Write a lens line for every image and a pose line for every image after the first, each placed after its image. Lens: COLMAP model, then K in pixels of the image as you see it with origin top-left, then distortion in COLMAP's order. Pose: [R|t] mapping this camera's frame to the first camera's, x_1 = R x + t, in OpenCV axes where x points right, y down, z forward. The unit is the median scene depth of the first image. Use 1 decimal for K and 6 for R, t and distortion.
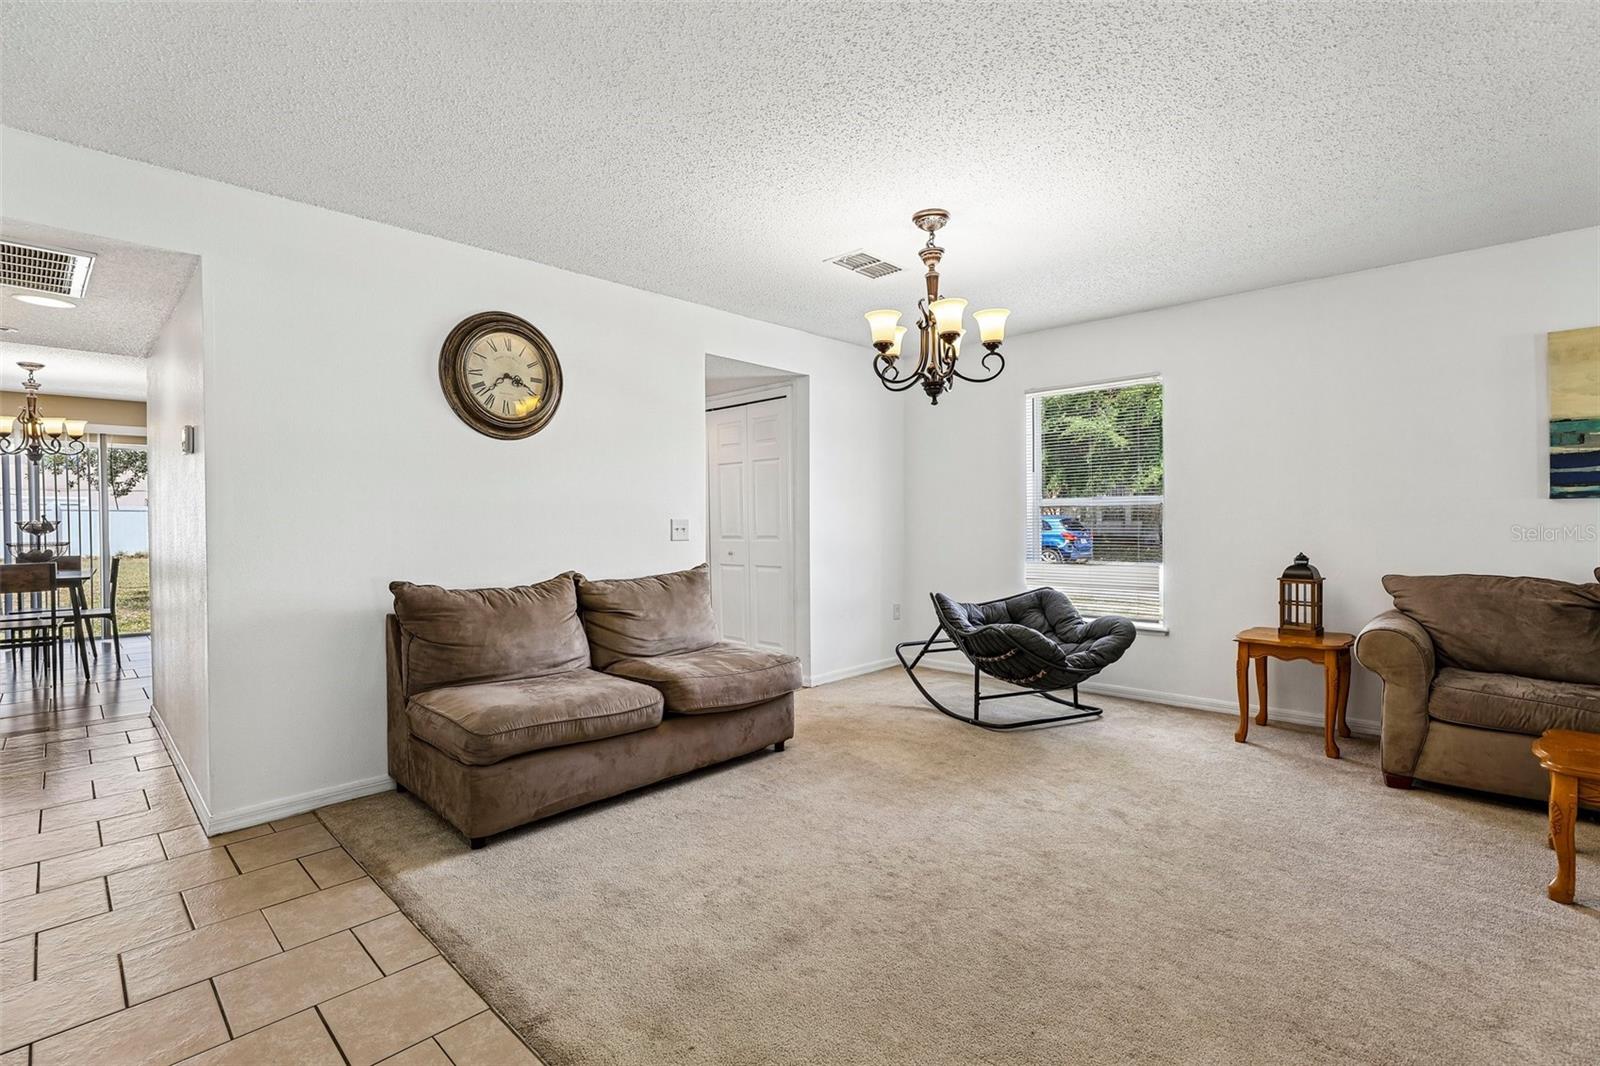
lens RADIAL K [[722.6, 0, 795.0], [0, 722.6, 532.5], [0, 0, 1]] dist [-0.049511, 0.005578]
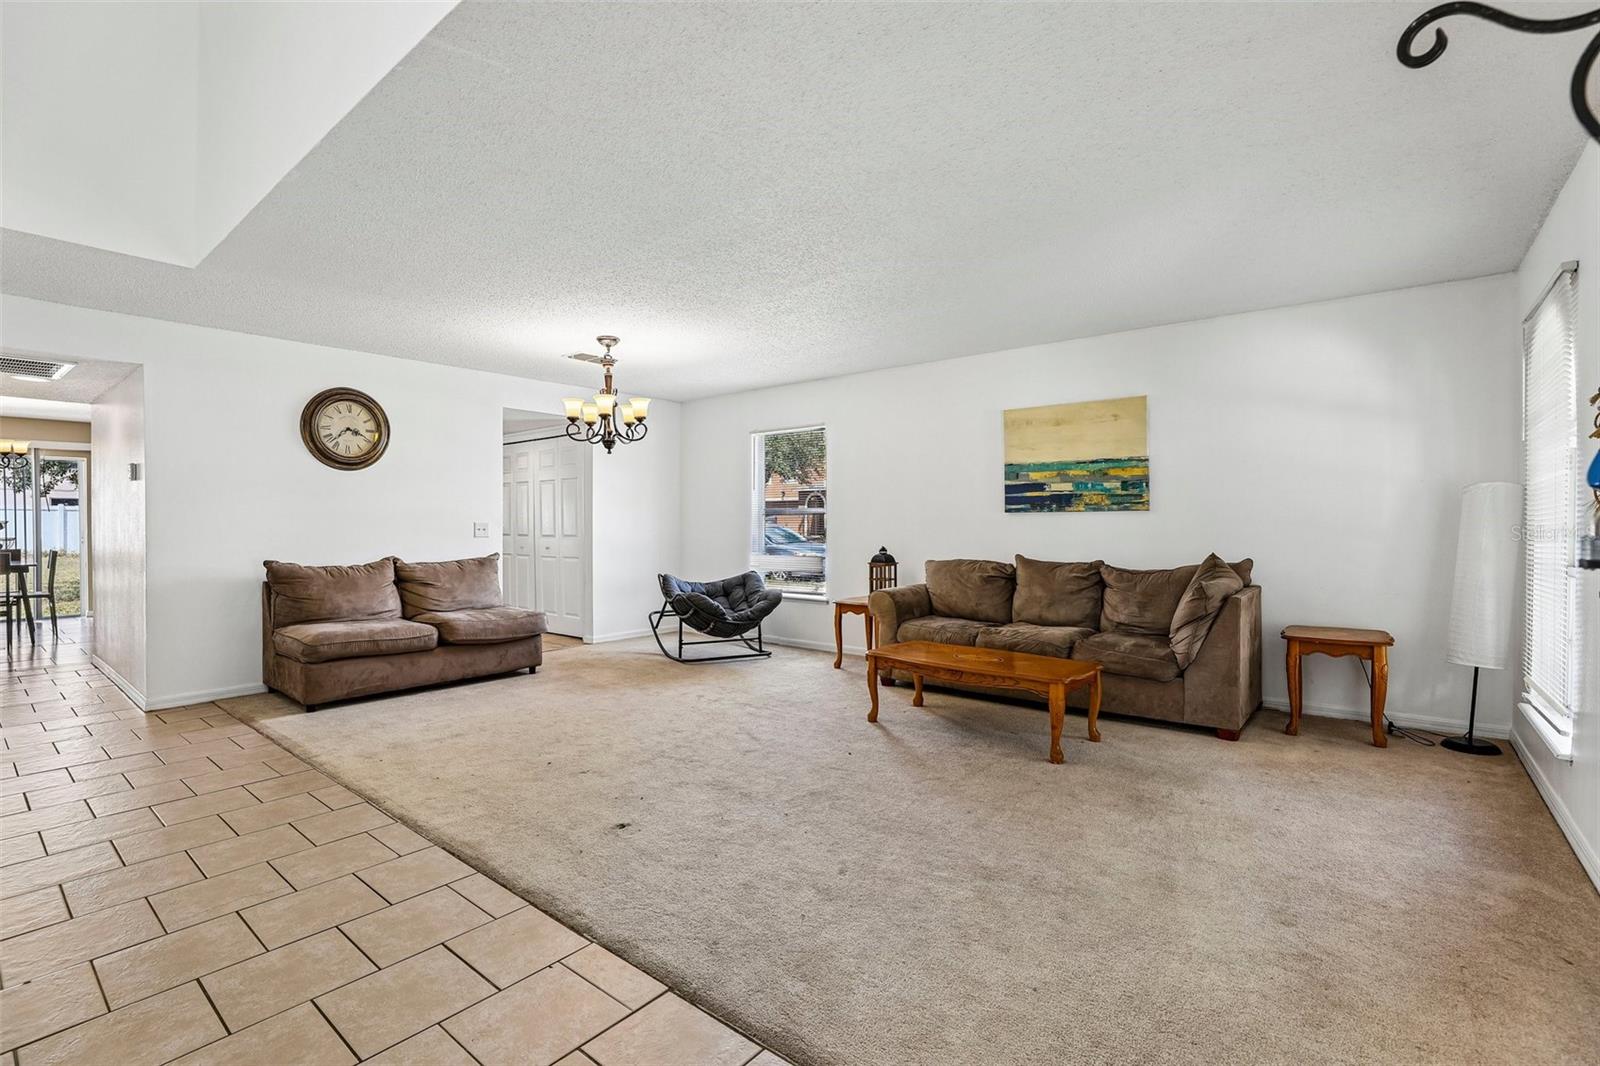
lens RADIAL K [[722.6, 0, 802.6], [0, 722.6, 531.4], [0, 0, 1]] dist [-0.049511, 0.005578]
pose [[0.996172, 0.004490, 0.087300, 0.454617], [-0.003929, 0.999971, -0.006598, 0.007980], [-0.087327, 0.006229, 0.996160, -0.623030]]
